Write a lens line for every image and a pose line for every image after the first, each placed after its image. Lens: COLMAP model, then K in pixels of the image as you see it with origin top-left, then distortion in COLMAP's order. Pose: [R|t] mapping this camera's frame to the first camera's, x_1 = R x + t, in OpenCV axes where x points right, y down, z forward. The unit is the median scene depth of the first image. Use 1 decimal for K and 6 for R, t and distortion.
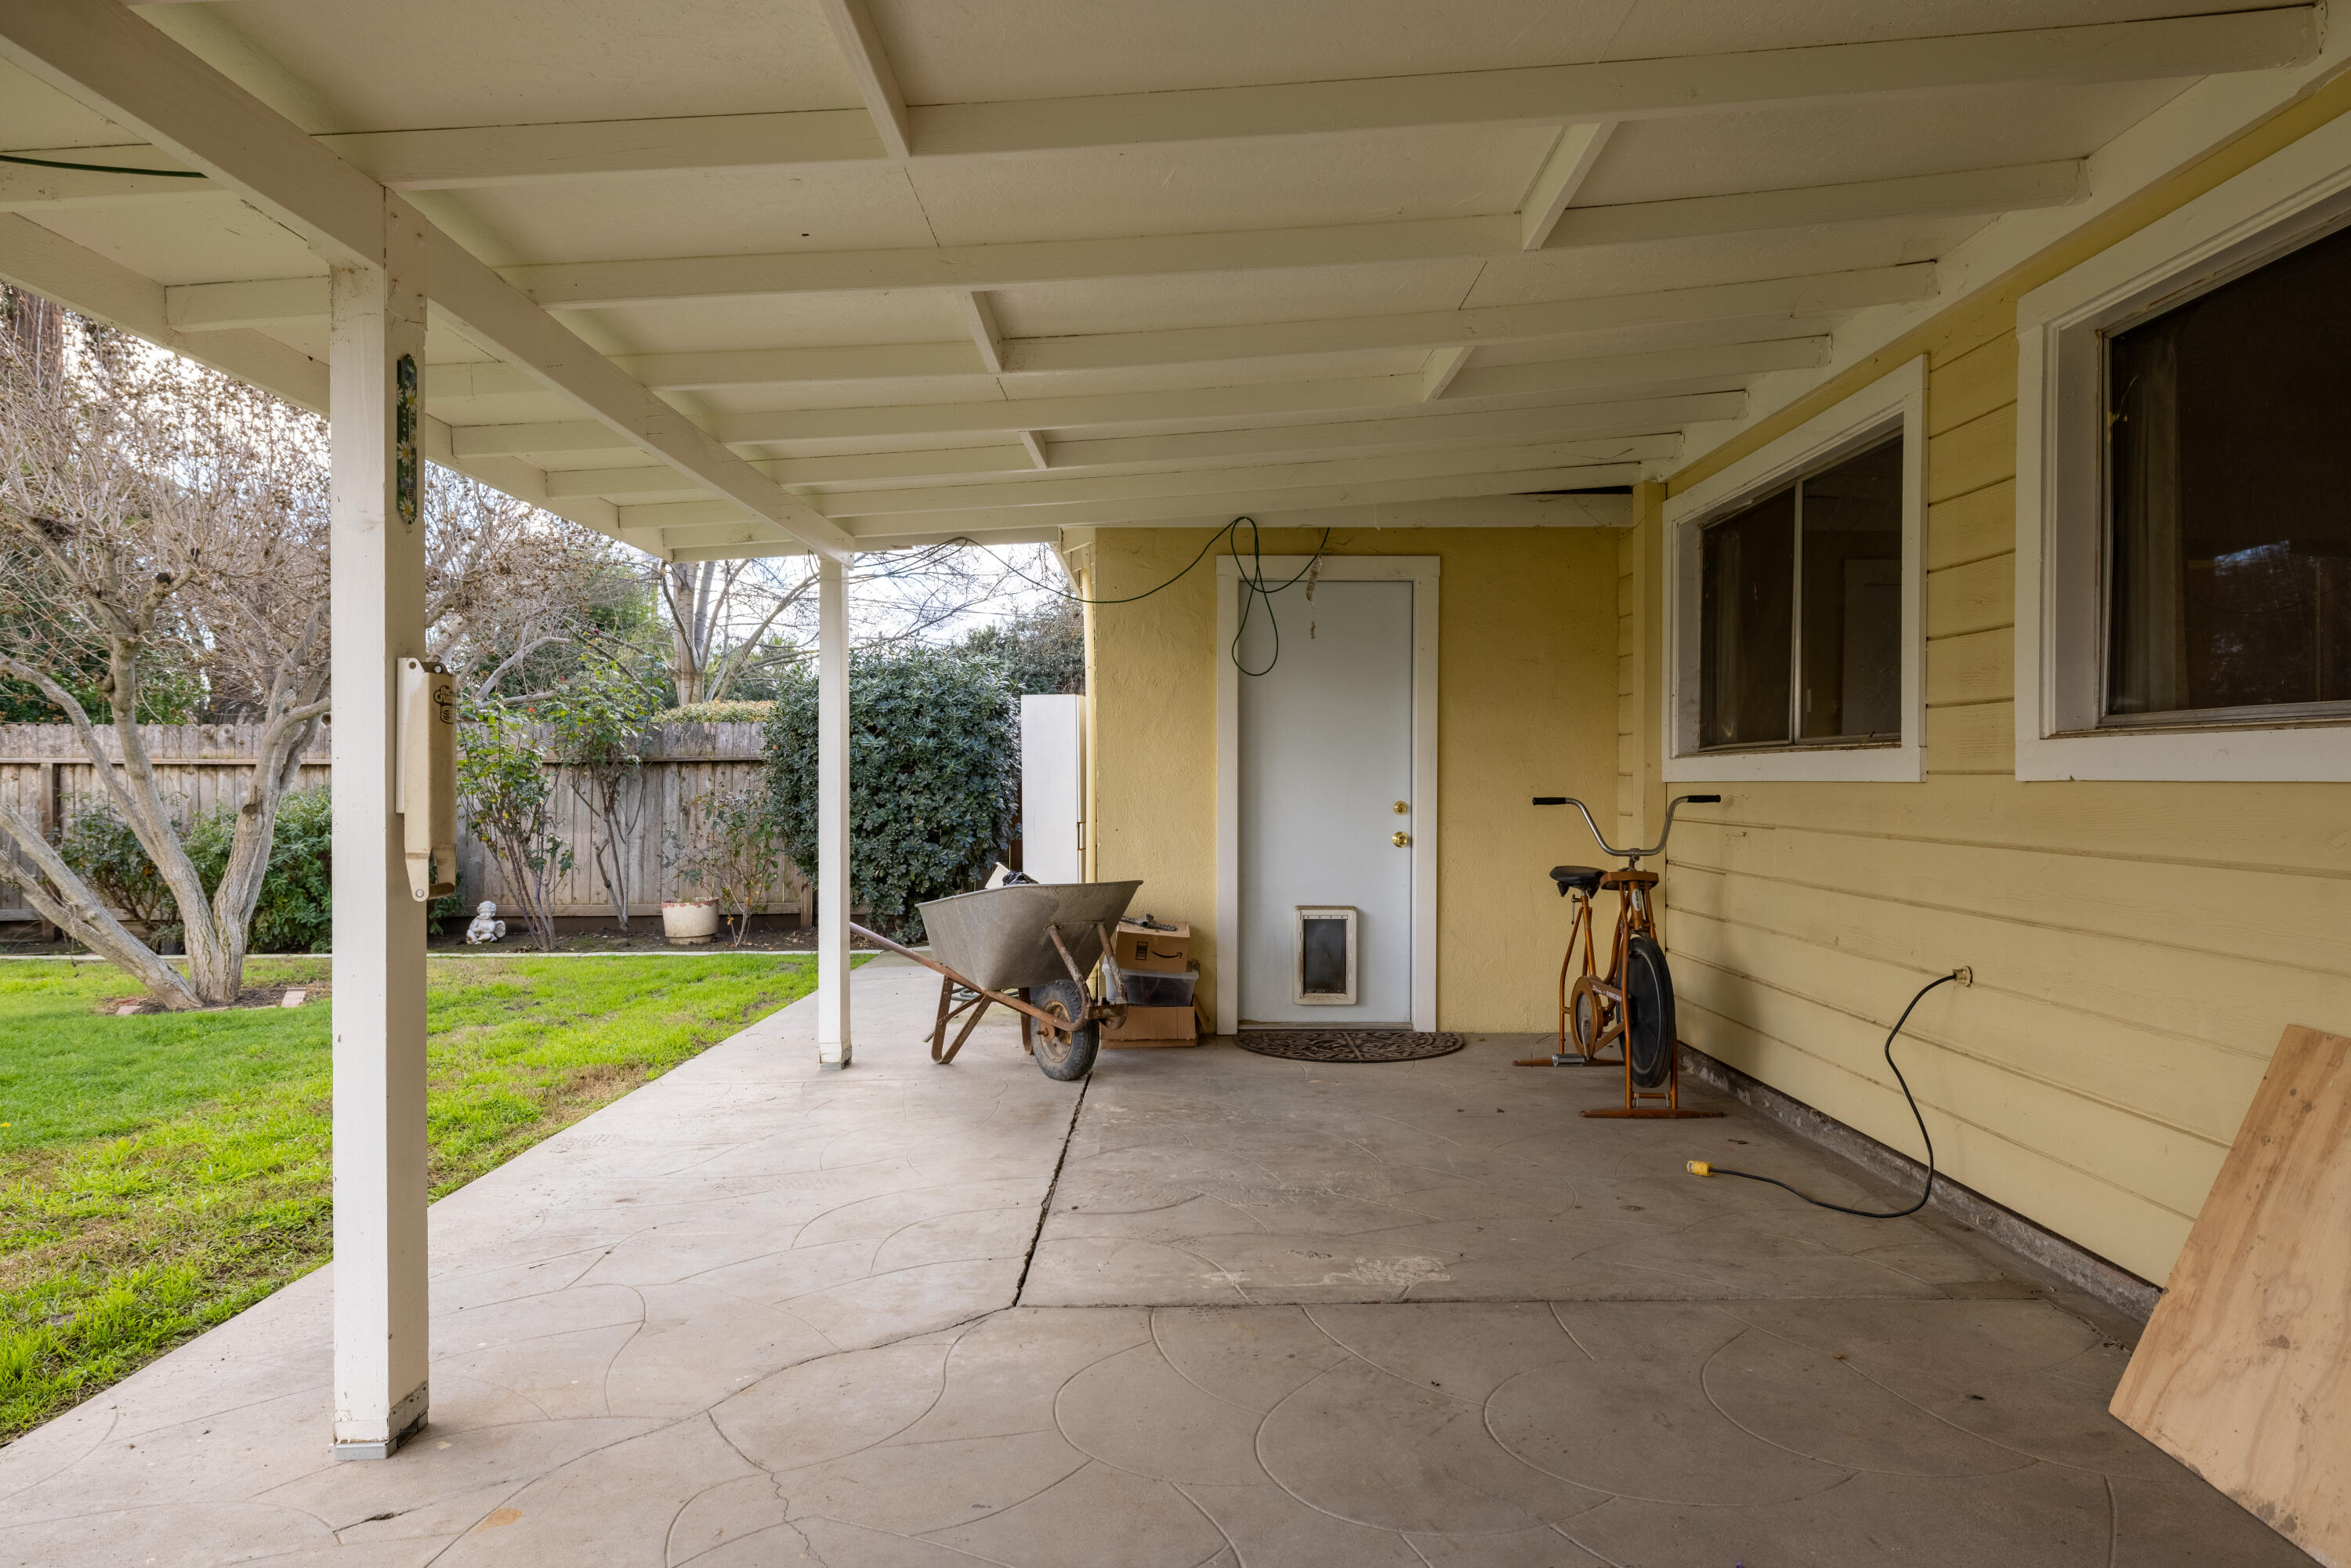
lens RADIAL K [[1452.8, 0, 1169.4], [0, 1452.8, 780.0], [0, 0, 1]] dist [-0.004482, 0.006541]
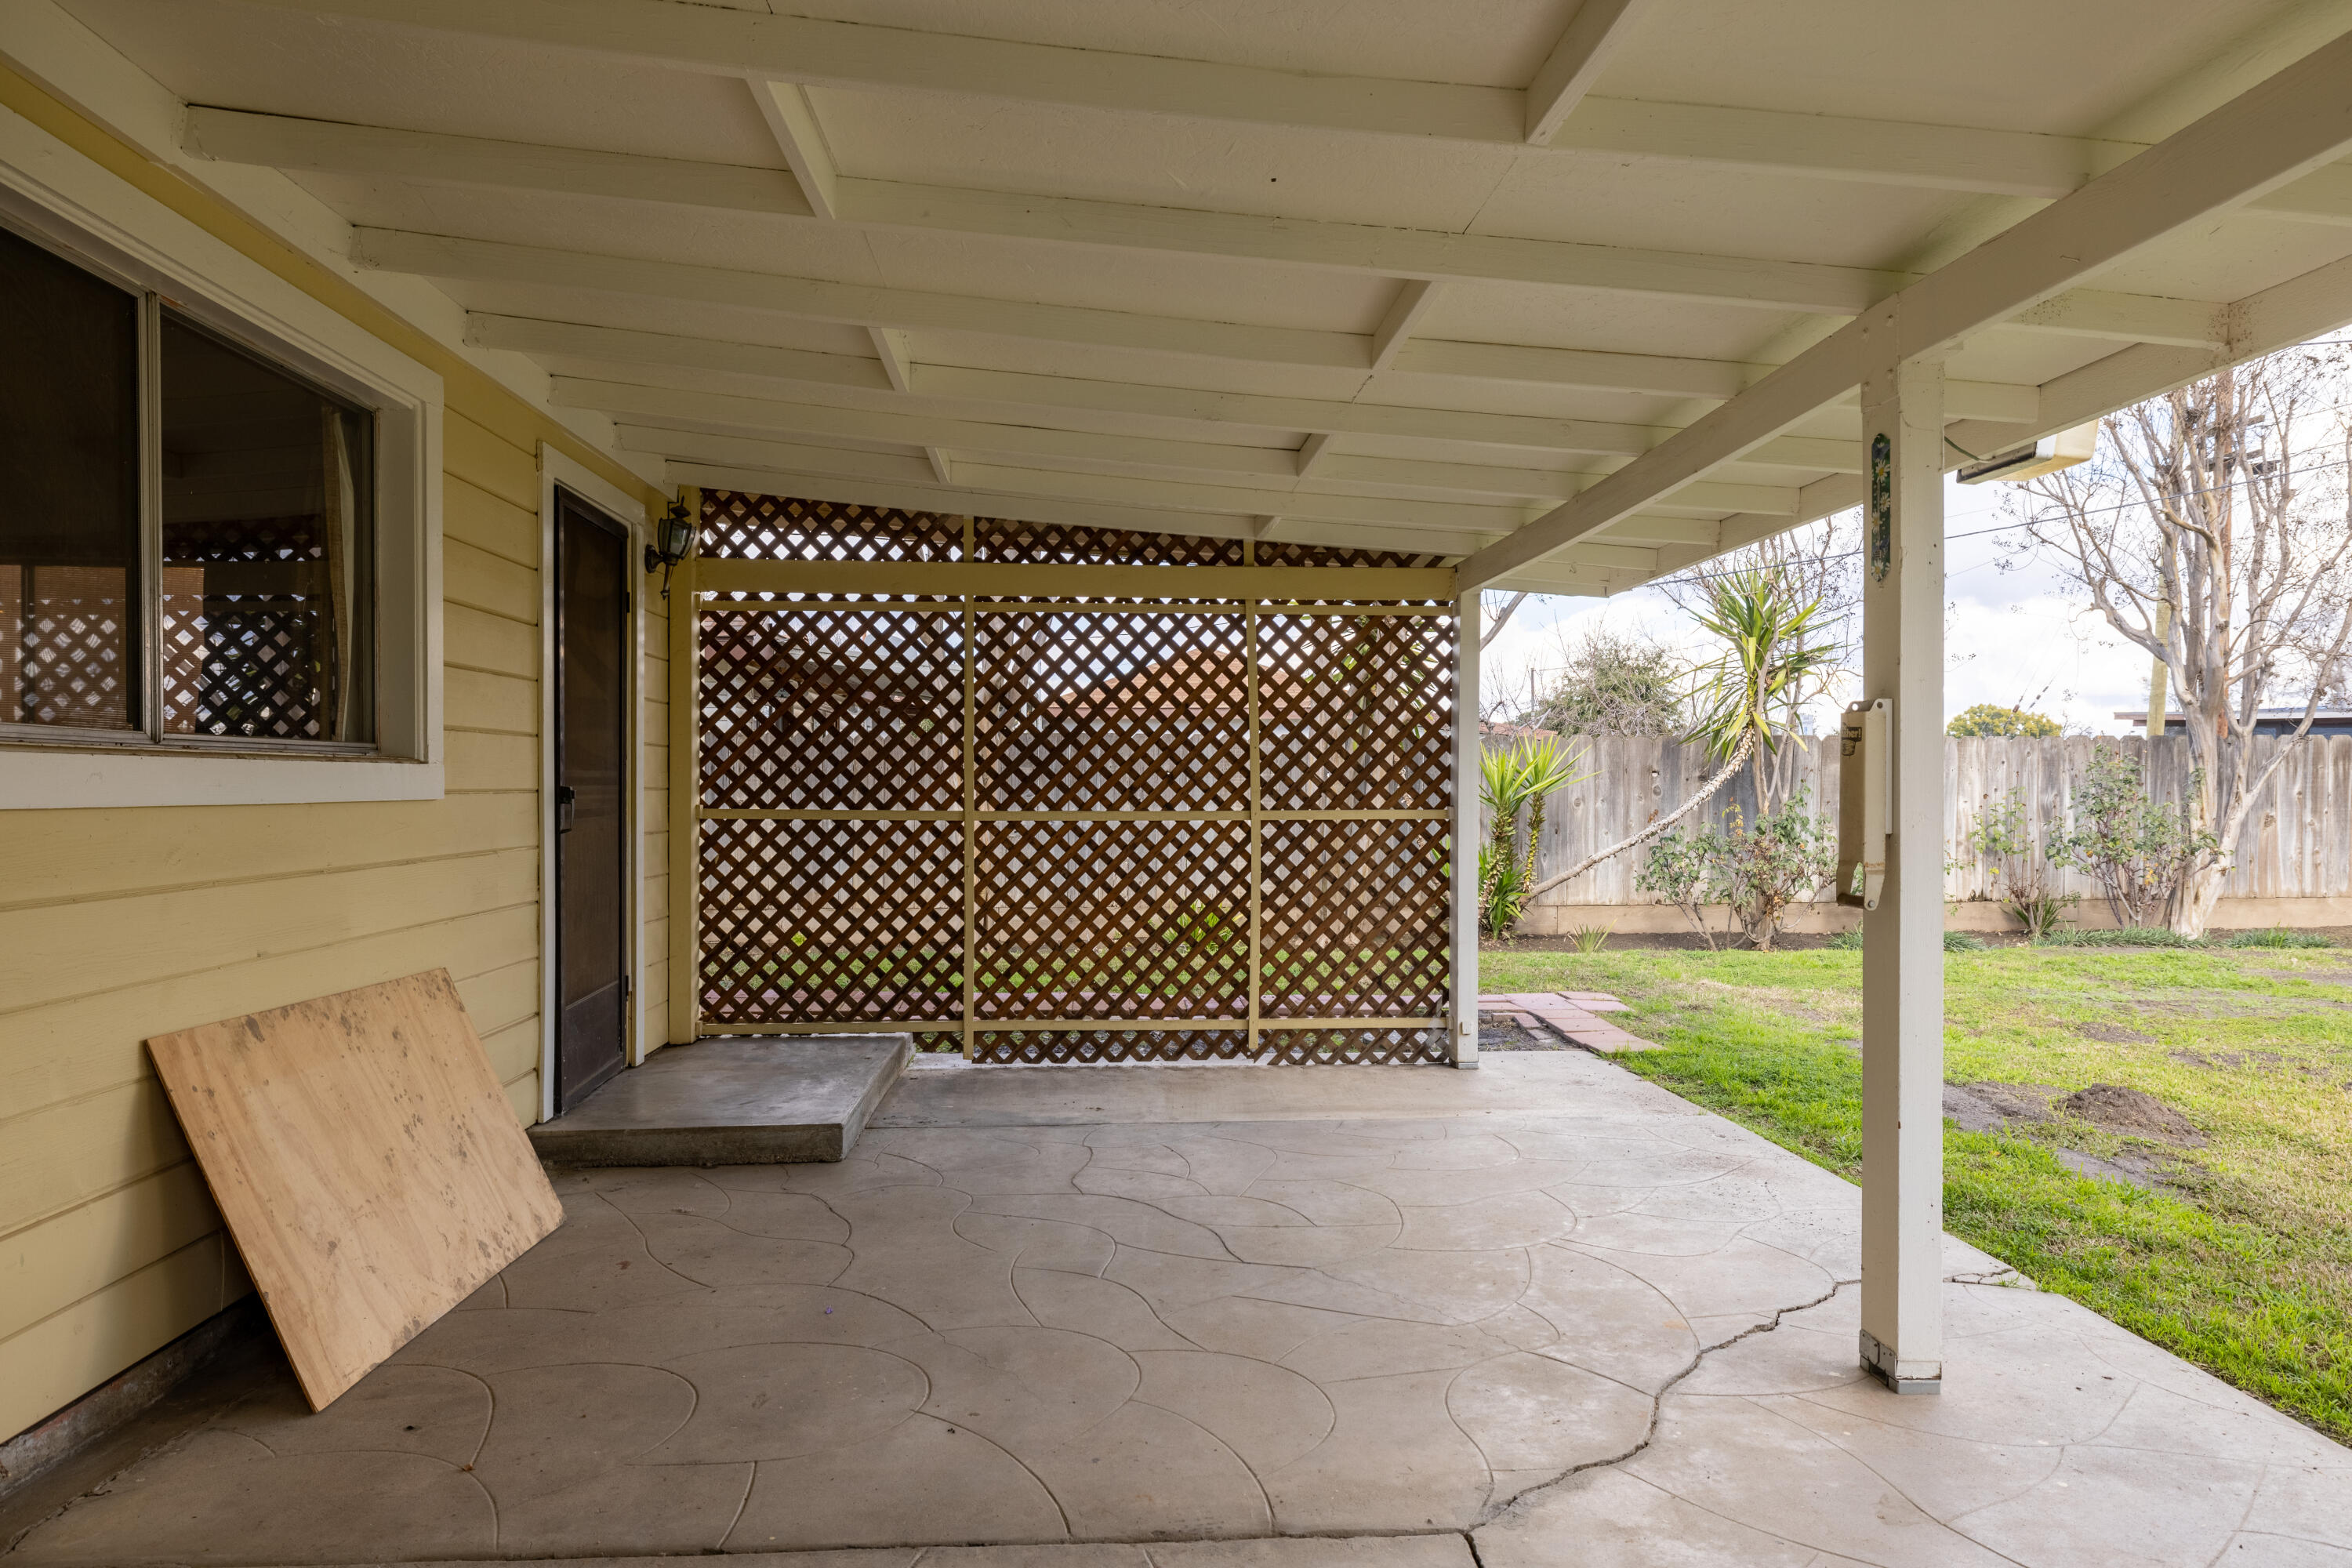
lens RADIAL K [[1453.5, 0, 1177.0], [0, 1453.5, 782.2], [0, 0, 1]] dist [-0.004482, 0.006541]
pose [[-0.997148, 0.000031, -0.075476, 0.025747], [-0.000125, 0.999998, 0.002064, -0.004330], [0.075476, 0.002067, -0.997145, 0.478802]]
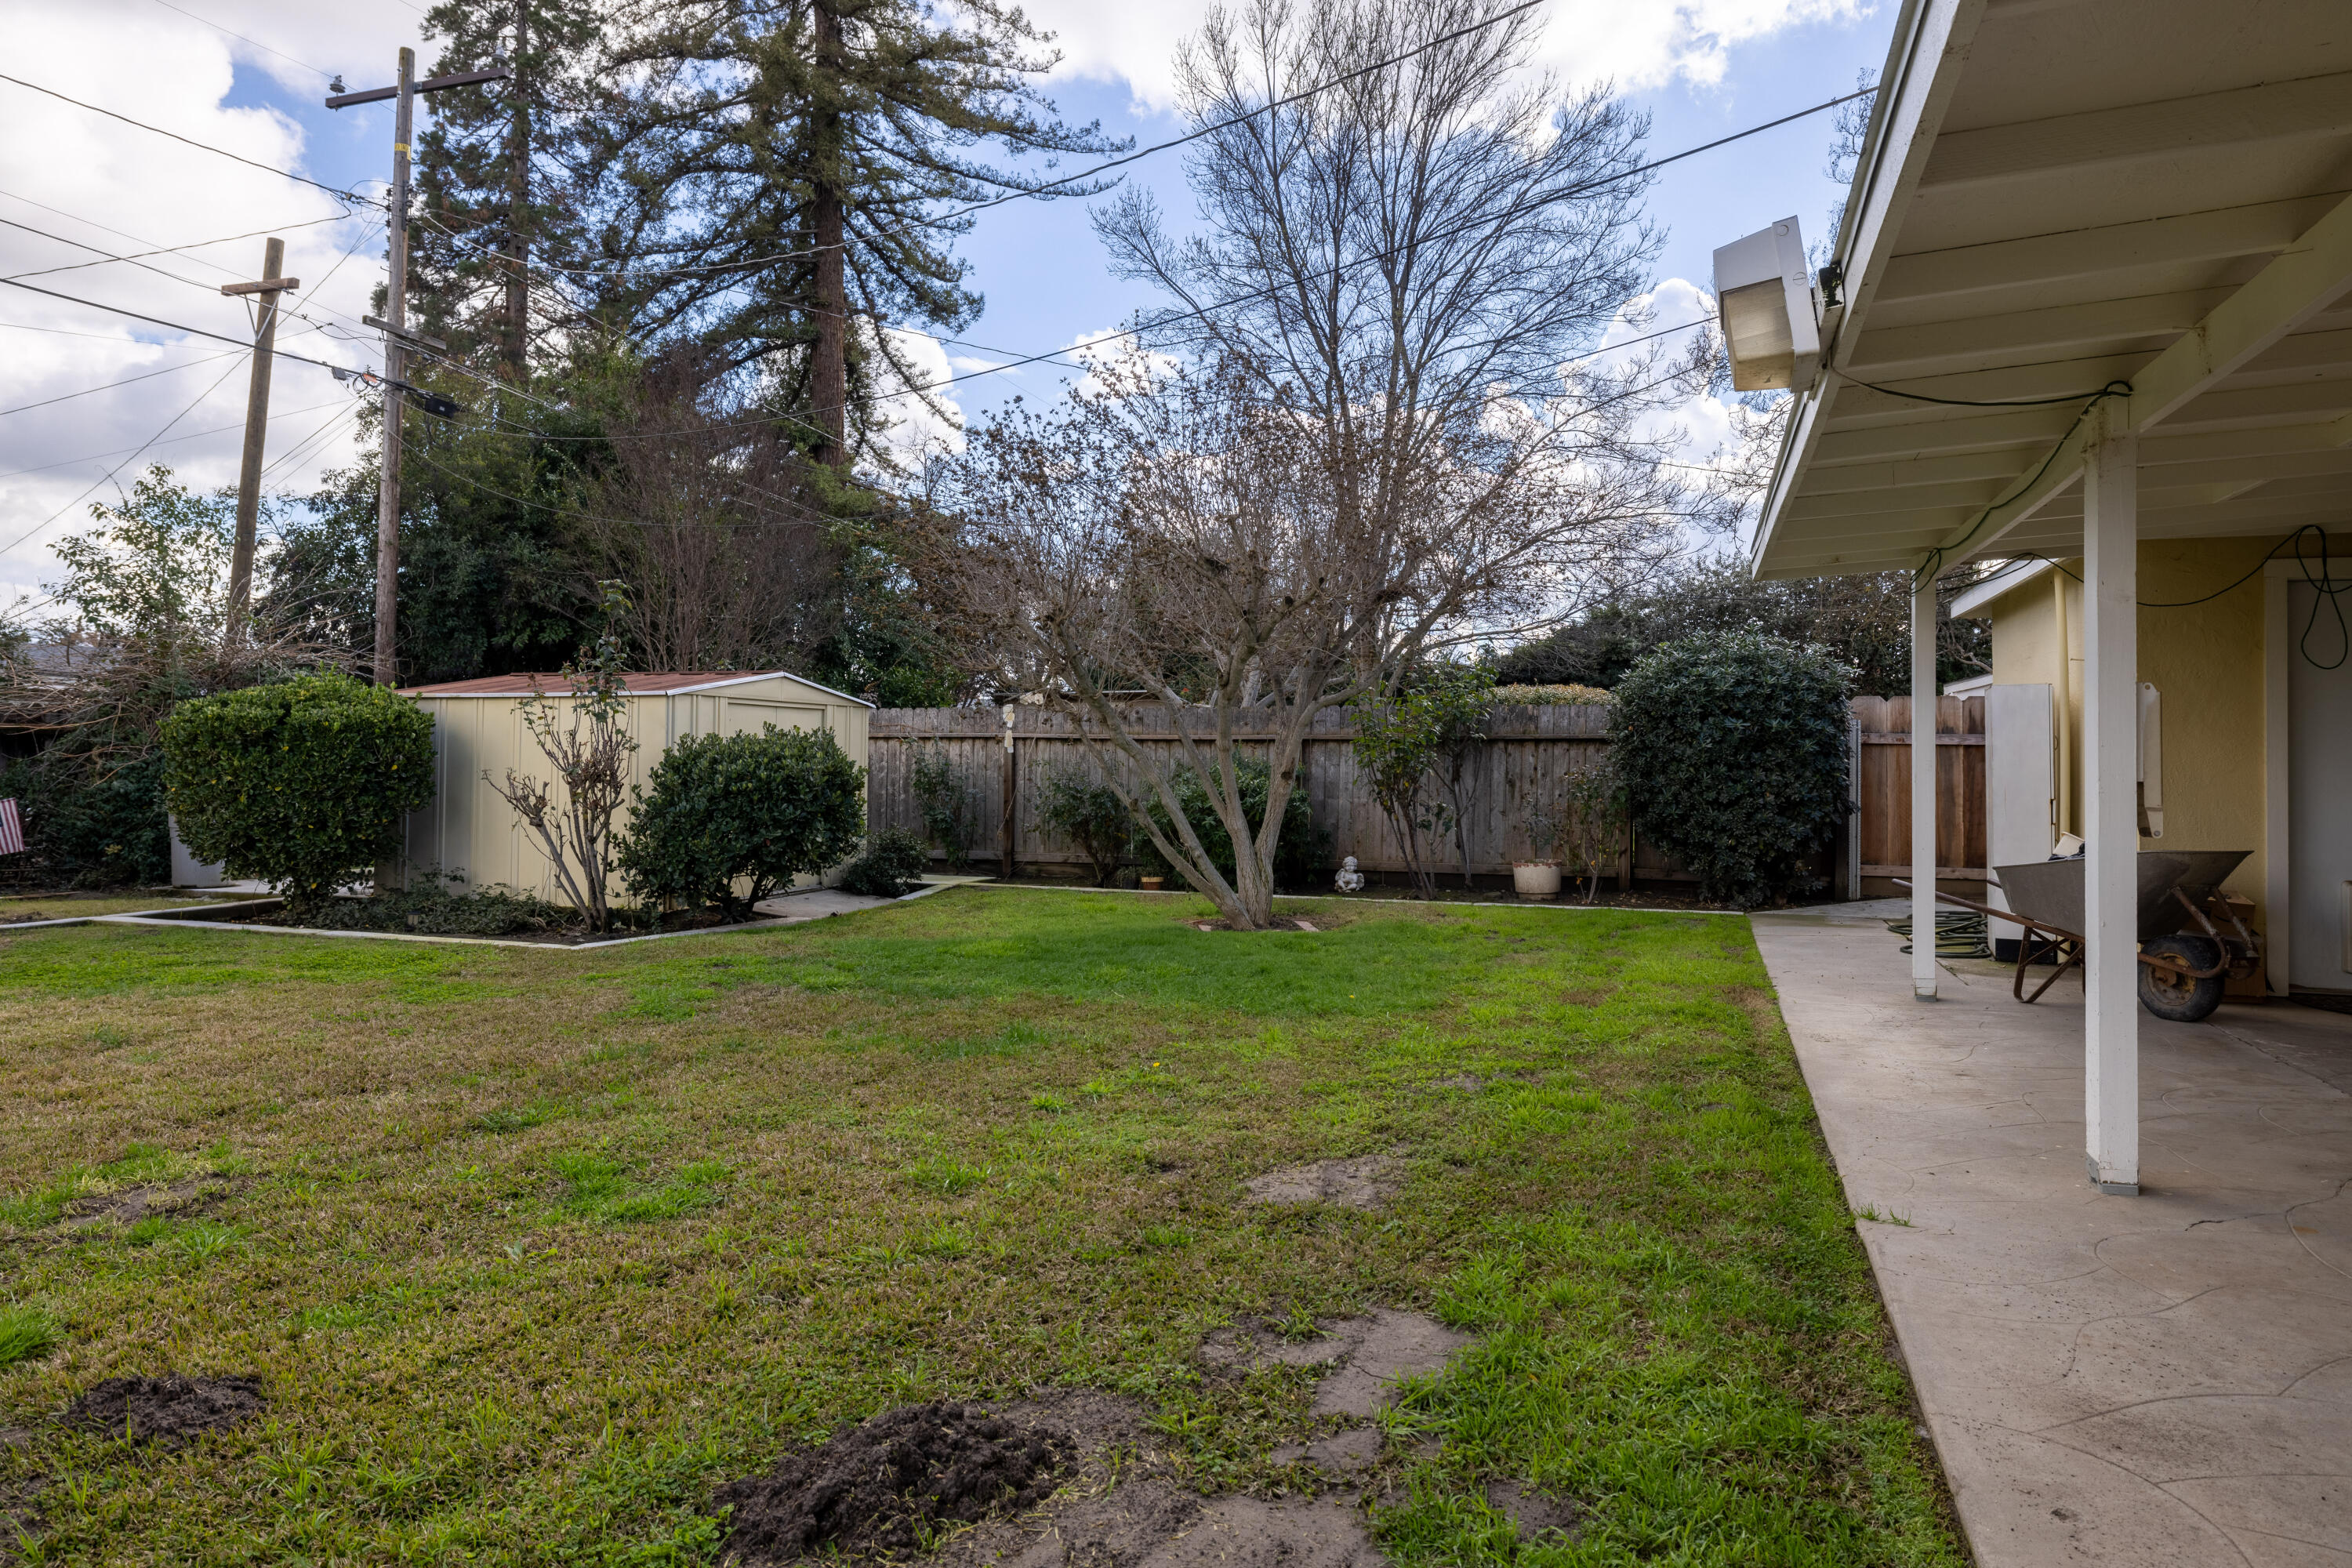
lens RADIAL K [[1453.5, 0, 1170.9], [0, 1453.5, 722.3], [0, 0, 1]] dist [-0.004482, 0.006541]
pose [[0.941204, 0.003040, -0.337825, -0.229511], [-0.010958, 0.999708, -0.021536, 0.001330], [0.337660, 0.023972, 0.940963, -0.190132]]
